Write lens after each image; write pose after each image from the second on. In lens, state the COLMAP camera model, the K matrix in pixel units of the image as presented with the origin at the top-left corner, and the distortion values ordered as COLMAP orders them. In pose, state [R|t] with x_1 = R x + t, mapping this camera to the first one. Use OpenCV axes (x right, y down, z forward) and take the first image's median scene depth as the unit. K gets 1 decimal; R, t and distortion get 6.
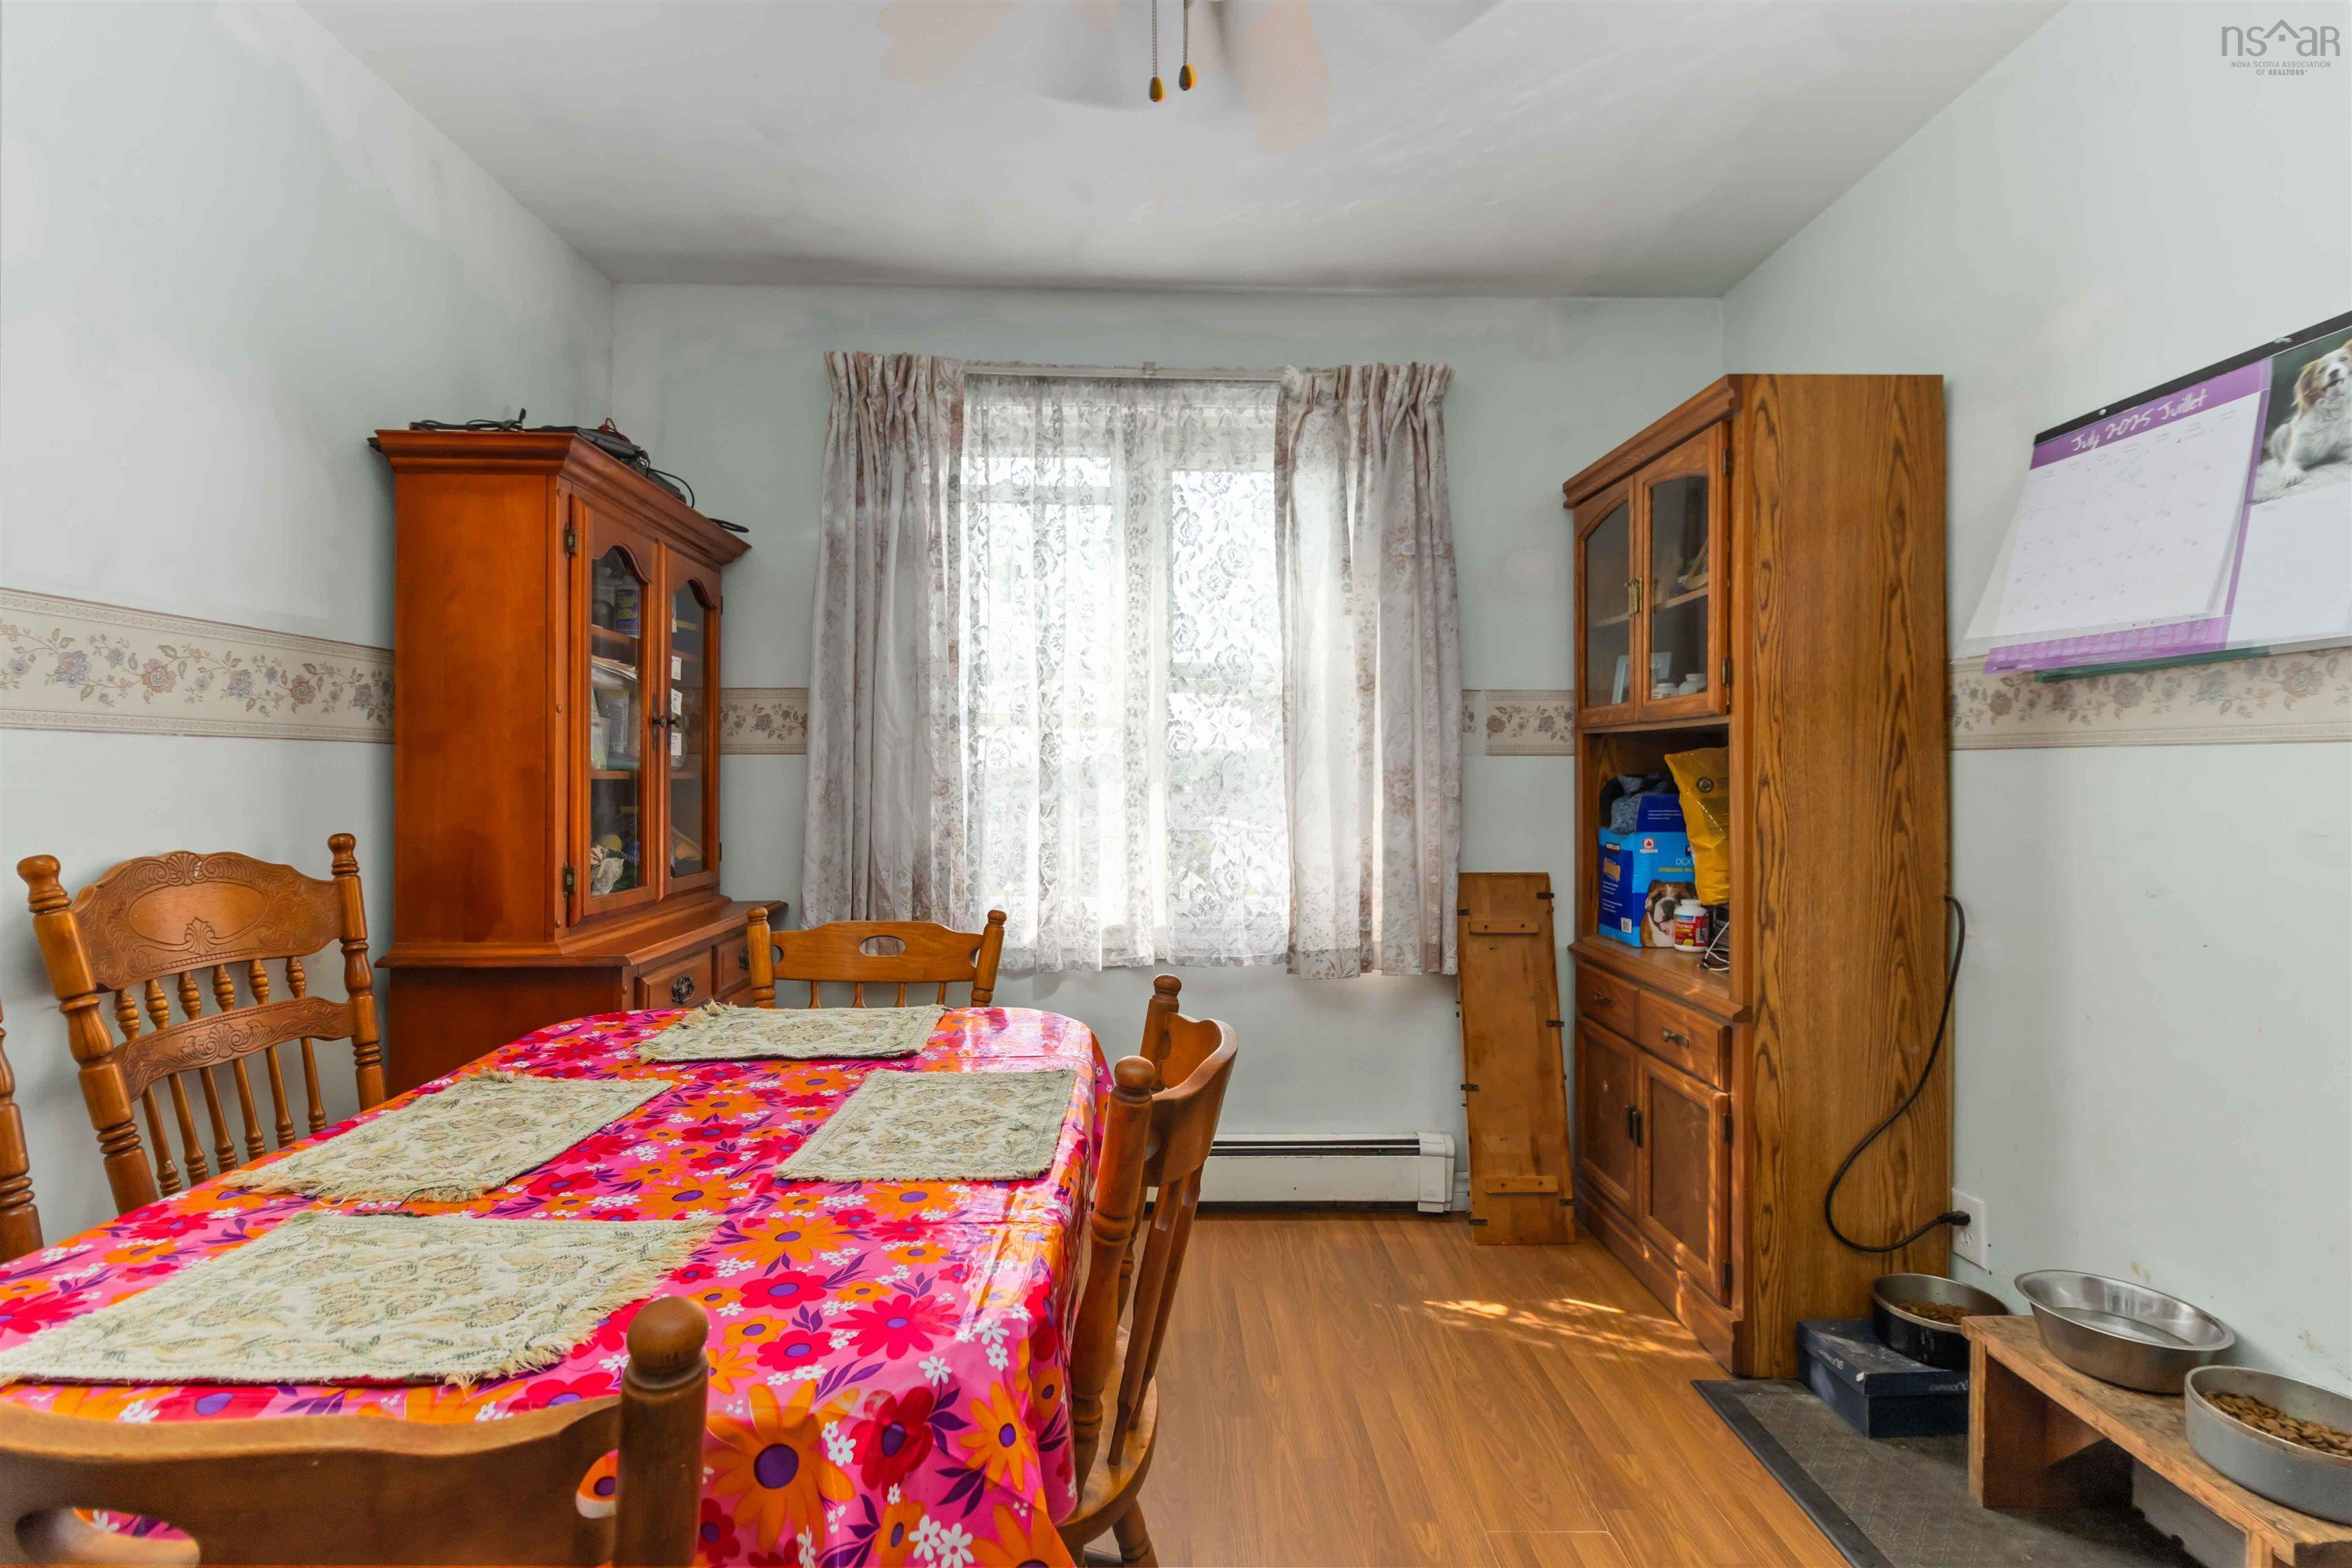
lens RADIAL K [[1142.0, 0, 1182.7], [0, 1142.0, 781.5], [0, 0, 1]] dist [-0.001141, -0.000024]
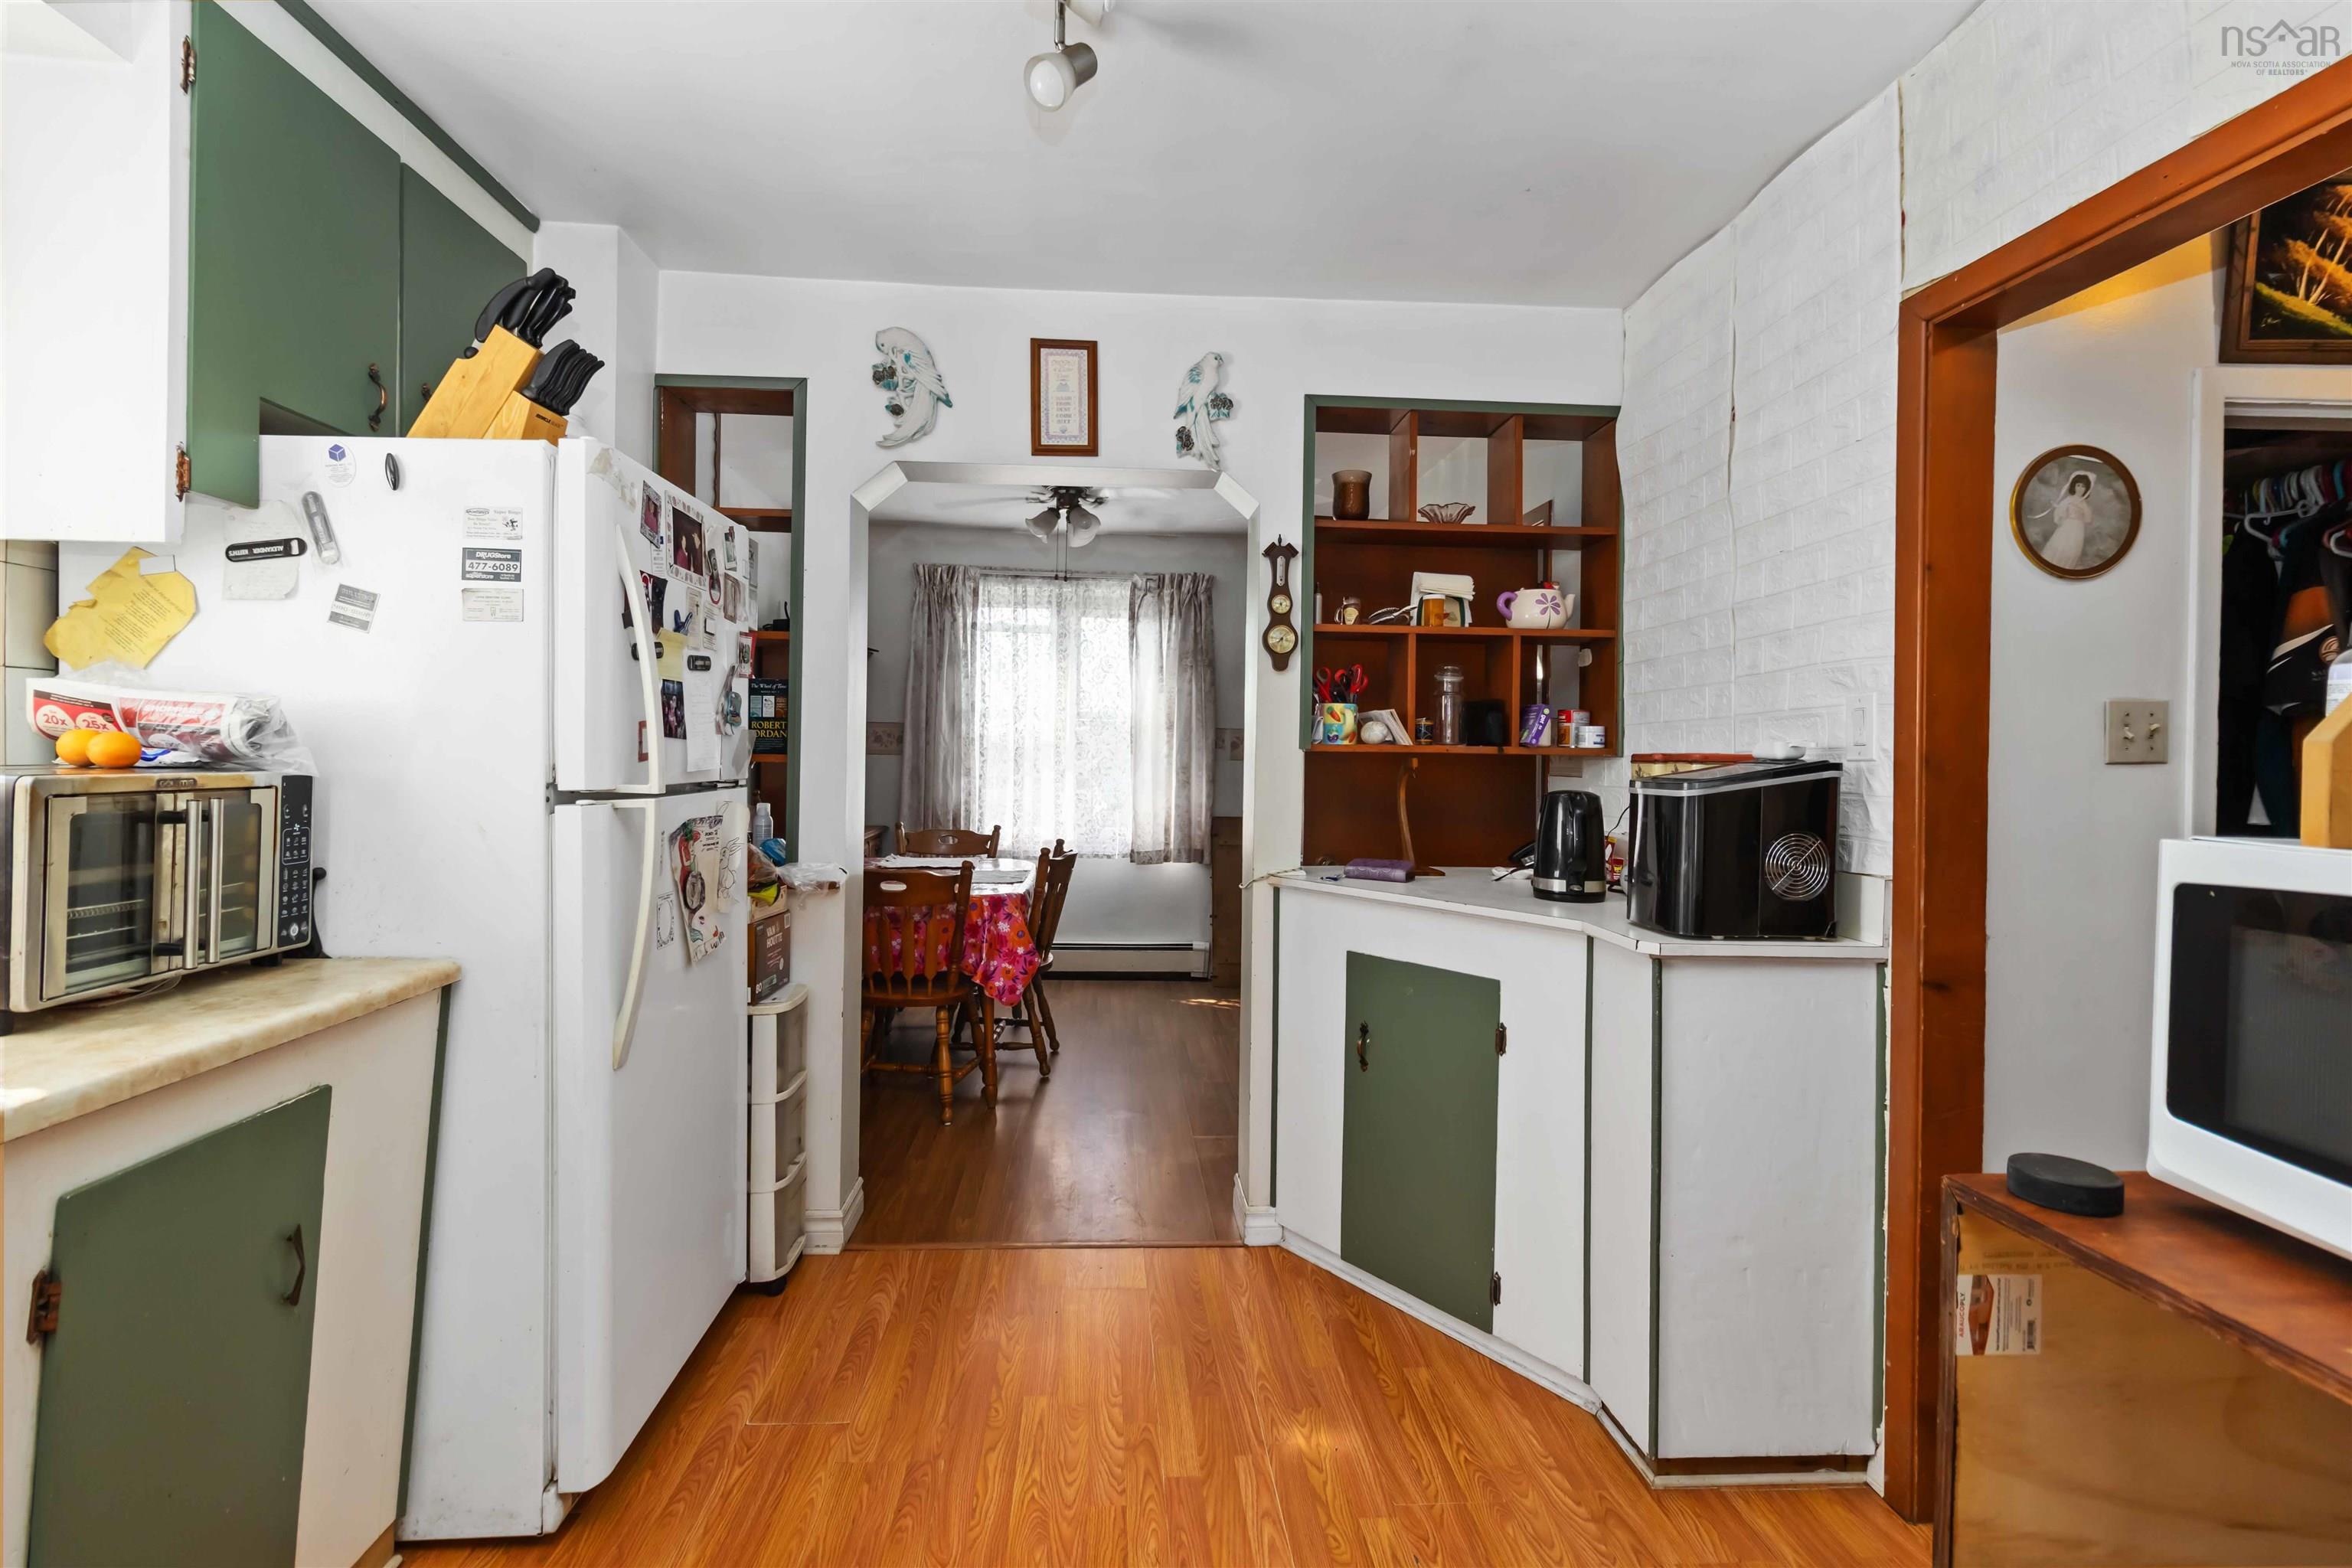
lens RADIAL K [[1142.0, 0, 1164.4], [0, 1142.0, 768.5], [0, 0, 1]] dist [-0.001141, -0.000024]
pose [[0.999449, 0.016243, 0.028948, 0.090337], [-0.016420, 0.999848, 0.005885, -0.018795], [-0.028848, -0.006357, 0.999564, -1.092855]]
